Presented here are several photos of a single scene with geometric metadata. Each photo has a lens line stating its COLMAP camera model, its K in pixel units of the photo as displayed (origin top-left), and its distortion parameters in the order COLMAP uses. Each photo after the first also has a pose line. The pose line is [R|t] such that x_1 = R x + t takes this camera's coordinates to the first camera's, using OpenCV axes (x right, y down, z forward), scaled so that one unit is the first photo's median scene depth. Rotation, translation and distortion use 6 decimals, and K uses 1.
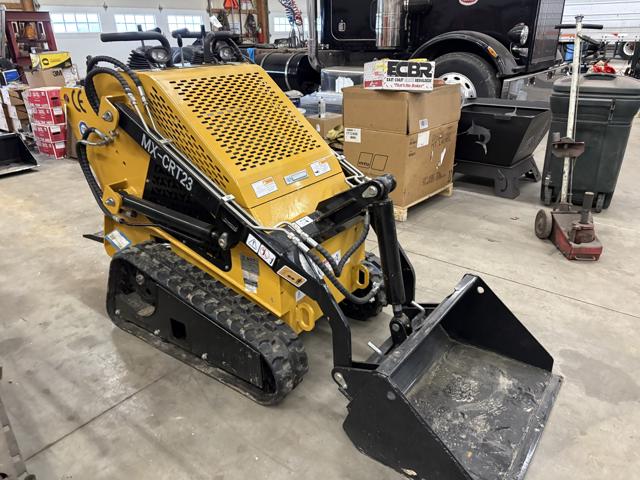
lens RADIAL K [[484.0, 0, 326.0], [0, 484.0, 232.8], [0, 0, 1]] dist [0.066326, -0.079097]
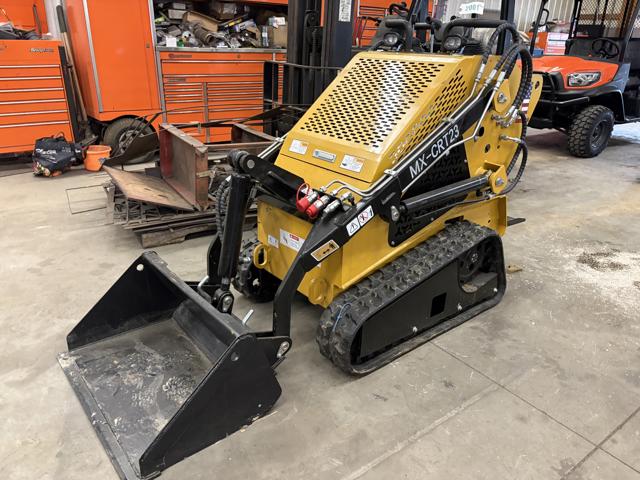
lens RADIAL K [[484.2, 0, 320.0], [0, 484.2, 240.0], [0, 0, 1]] dist [0.066015, -0.076706]
pose [[-0.259140, 0.370616, -0.891903, 0.948989], [-0.393421, 0.802861, 0.447923, -0.439691], [0.882081, 0.466968, -0.062245, 1.166580]]
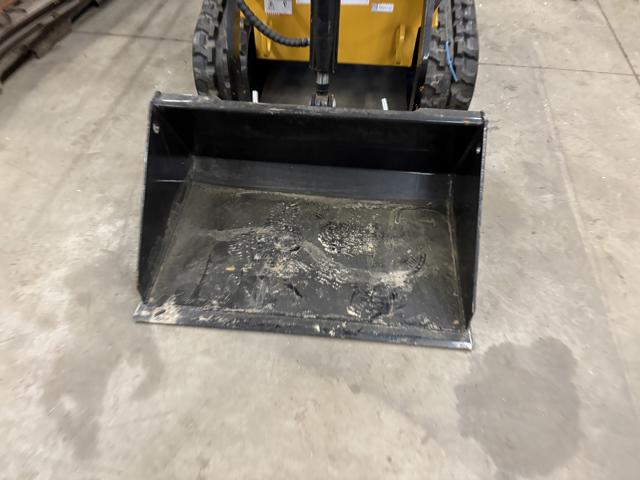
lens RADIAL K [[484.2, 0, 320.0], [0, 484.2, 240.0], [0, 0, 1]] dist [0.066015, -0.076706]
pose [[0.506663, 0.663878, -0.550053, 0.650373], [-0.342377, 0.740476, 0.578337, -0.072094], [0.791246, -0.104696, 0.602468, 0.549102]]
